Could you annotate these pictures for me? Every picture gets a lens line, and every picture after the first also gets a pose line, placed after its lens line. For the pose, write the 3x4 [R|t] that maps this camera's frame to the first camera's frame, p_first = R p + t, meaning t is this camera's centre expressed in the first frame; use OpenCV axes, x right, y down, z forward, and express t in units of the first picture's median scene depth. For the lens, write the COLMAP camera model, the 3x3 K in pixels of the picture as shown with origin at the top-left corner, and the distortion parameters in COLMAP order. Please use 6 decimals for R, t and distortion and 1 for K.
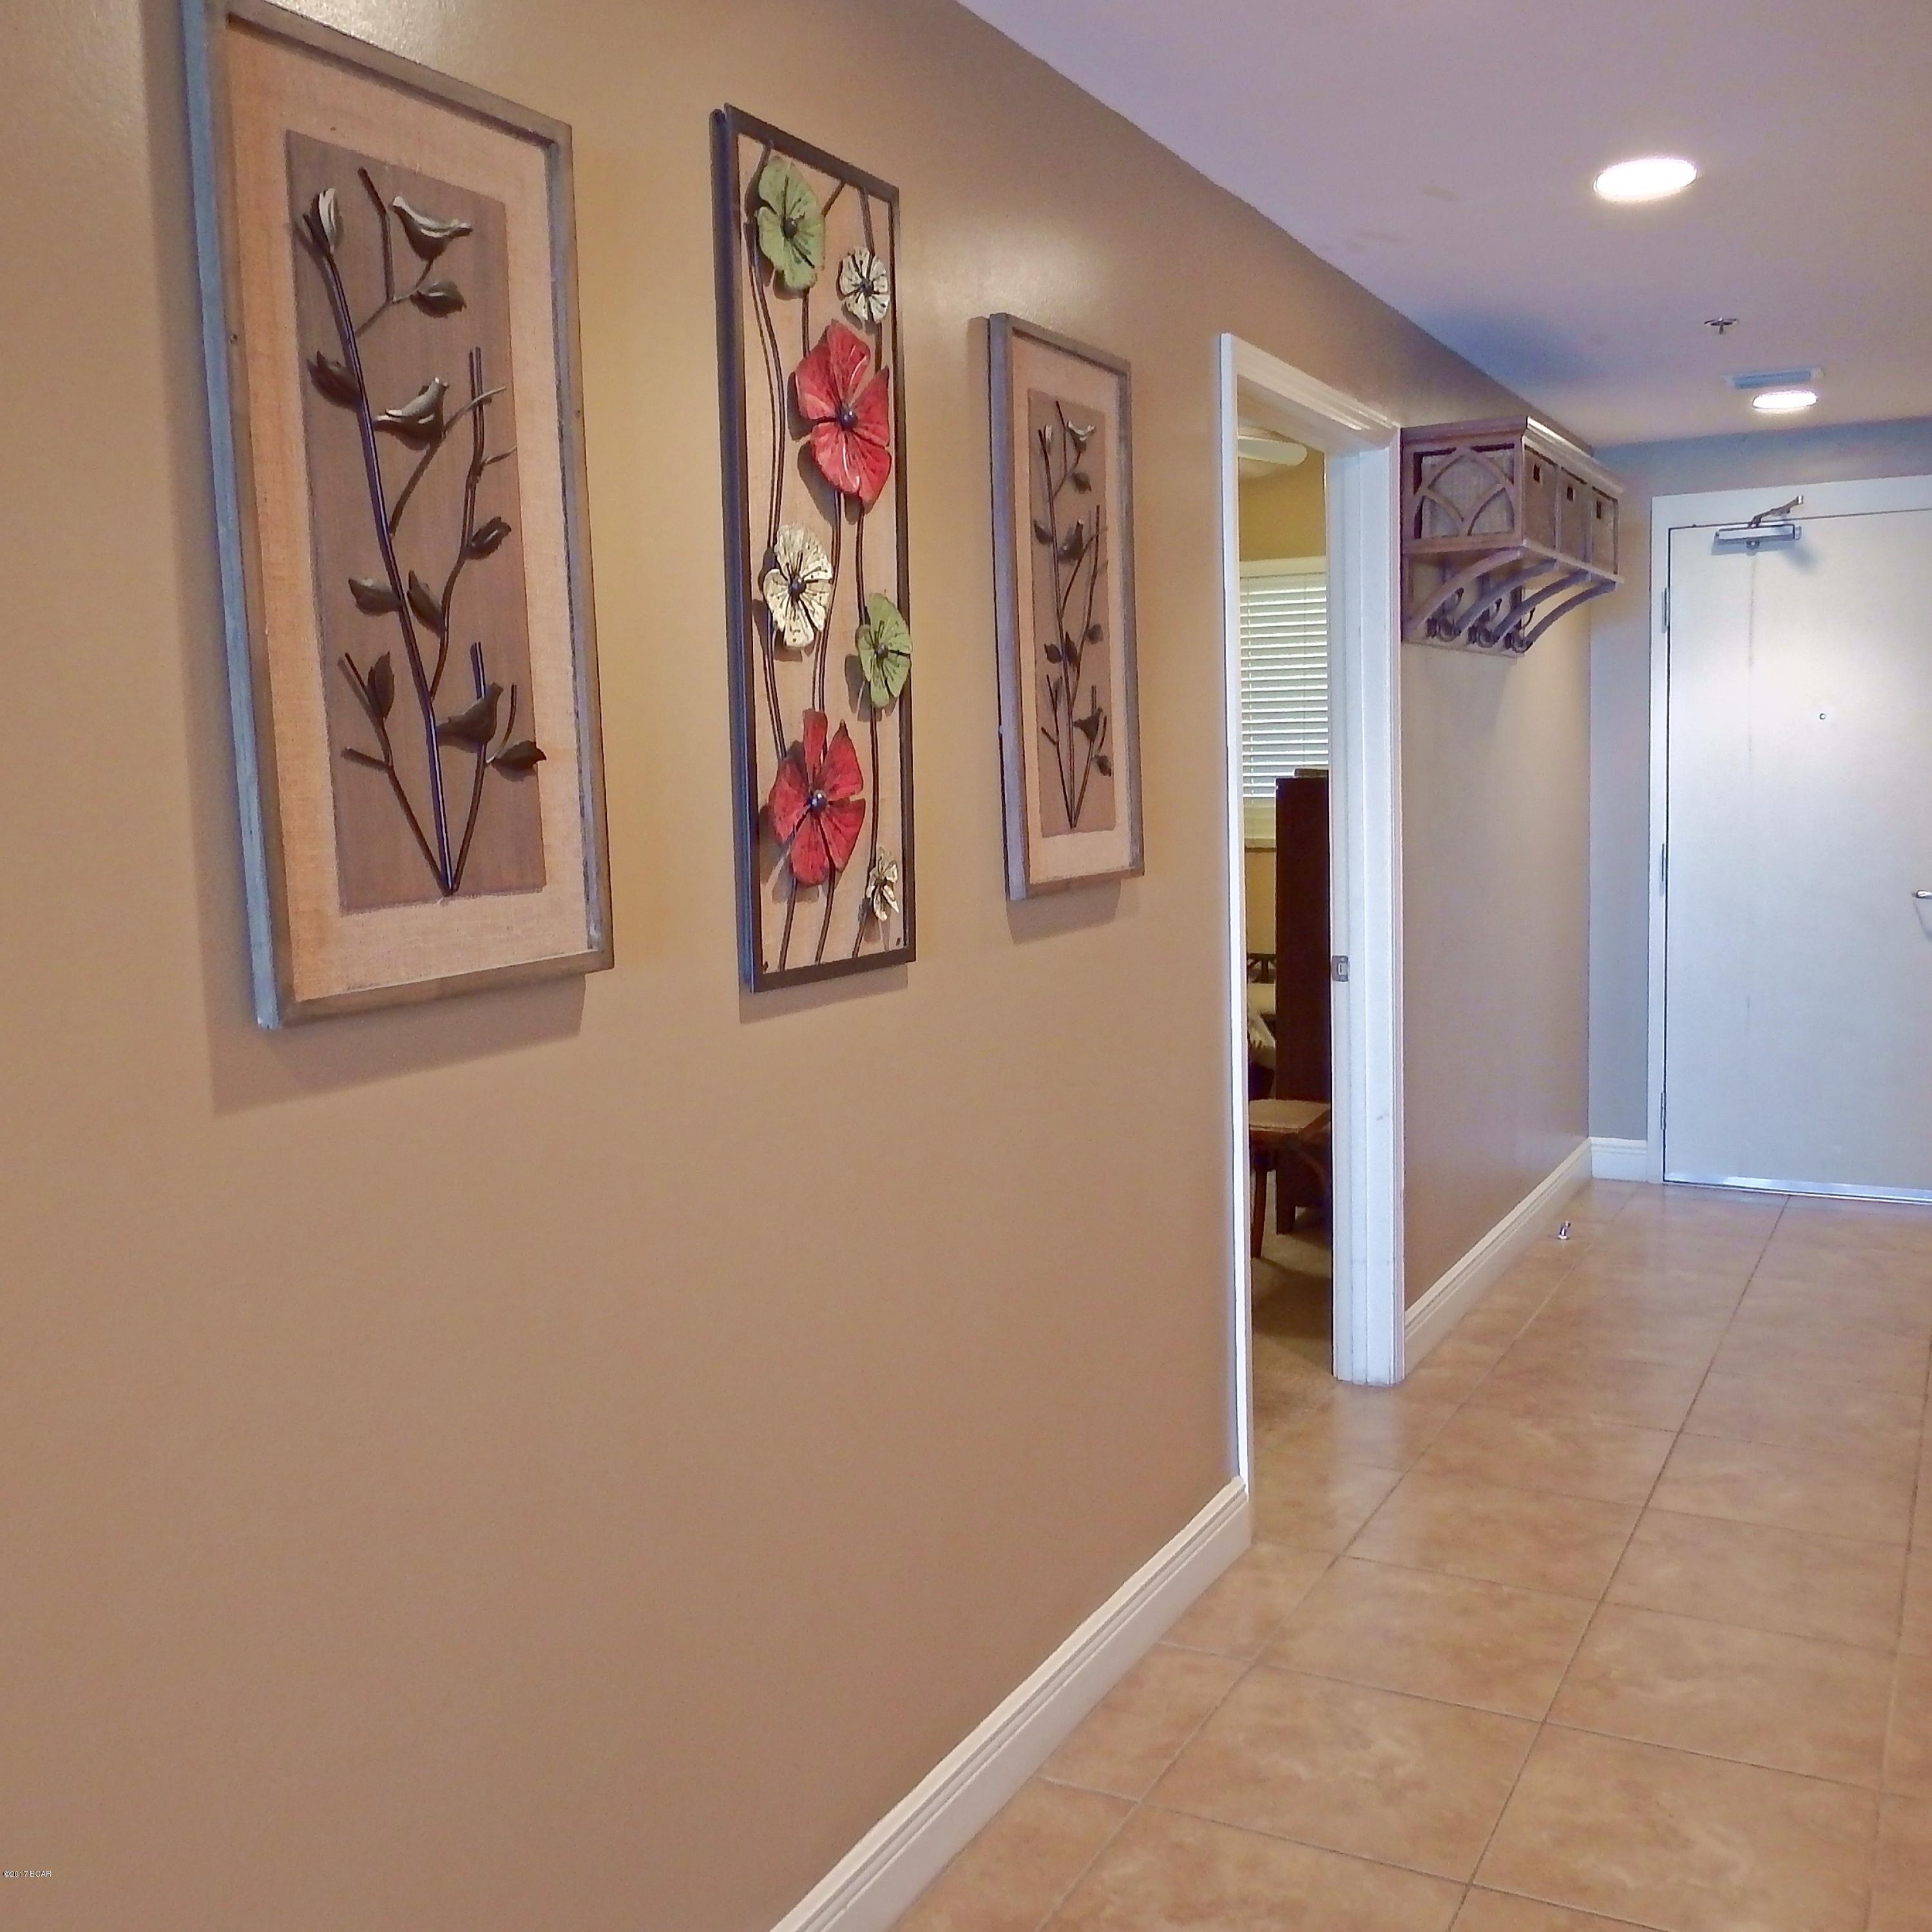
lens RADIAL K [[1966.6, 0, 965.9], [0, 1966.6, 970.1], [0, 0, 1]] dist [-0.015082, 0.000000]
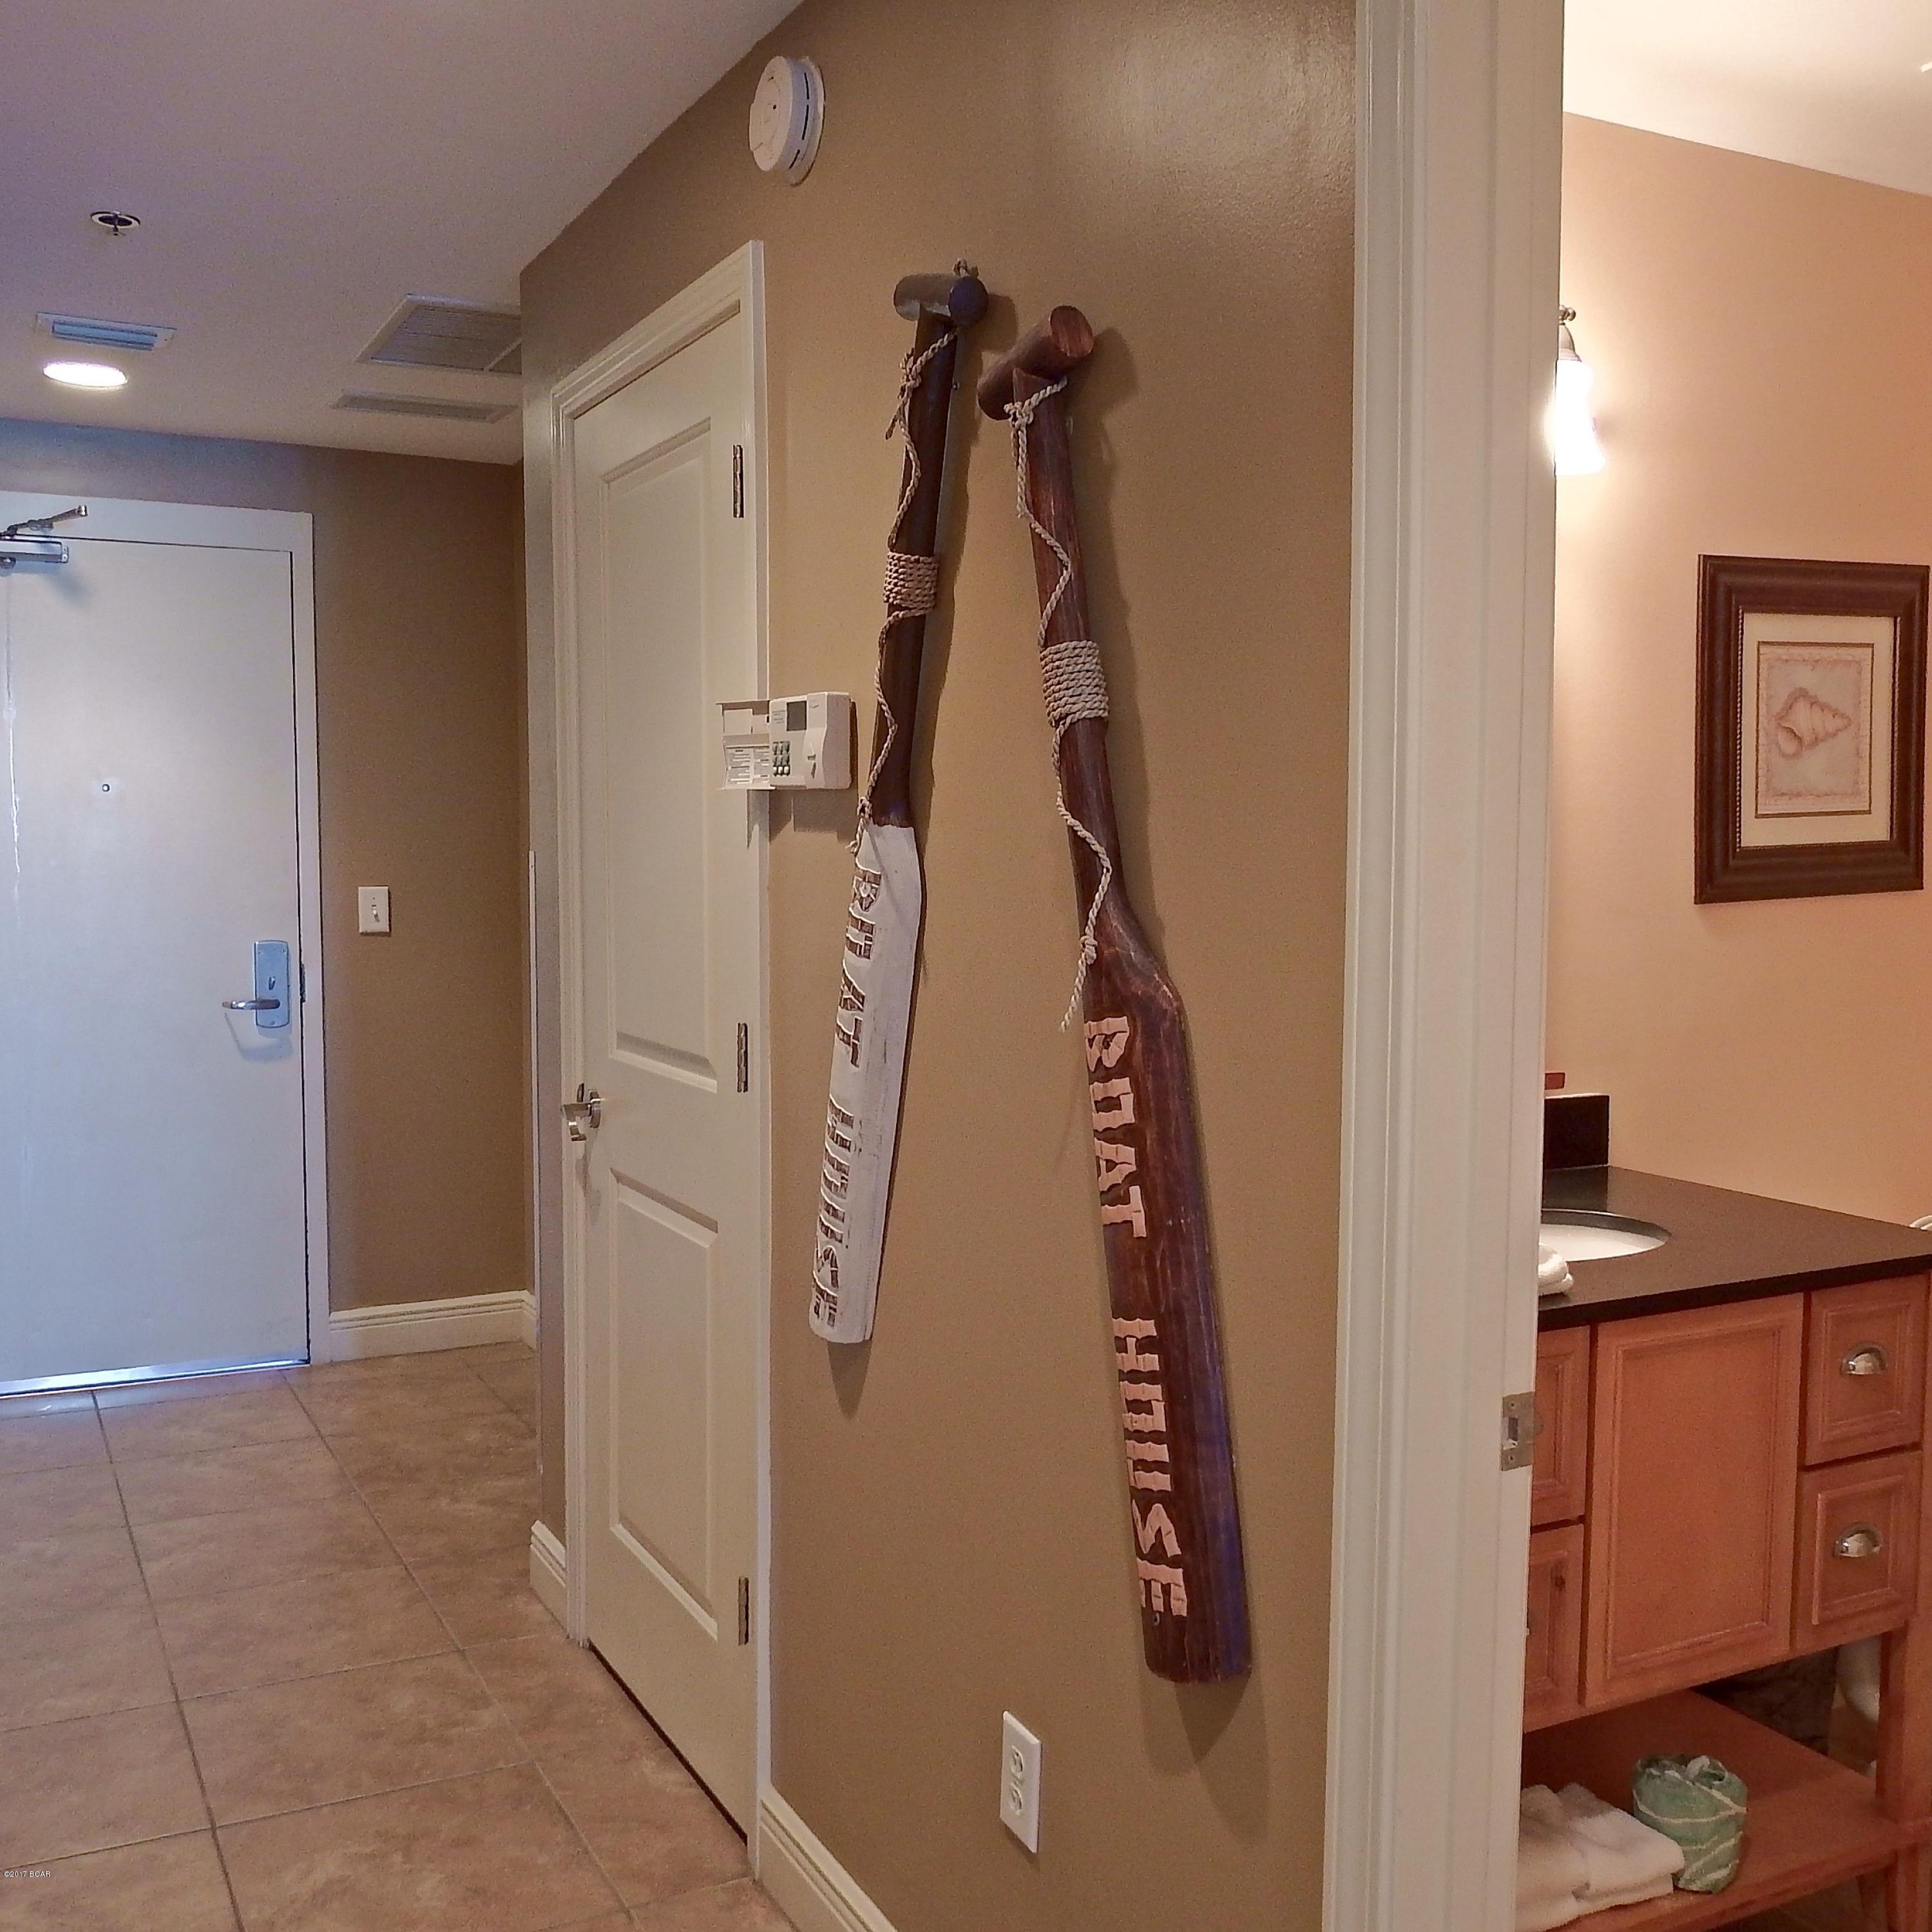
lens RADIAL K [[1966.6, 0, 963.3], [0, 1966.6, 964.3], [0, 0, 1]] dist [-0.015082, 0.000000]
pose [[0.576222, -0.017683, 0.817102, -0.017738], [0.061740, 0.997851, -0.021944, -0.017433], [-0.814958, 0.063093, 0.576076, 0.256776]]
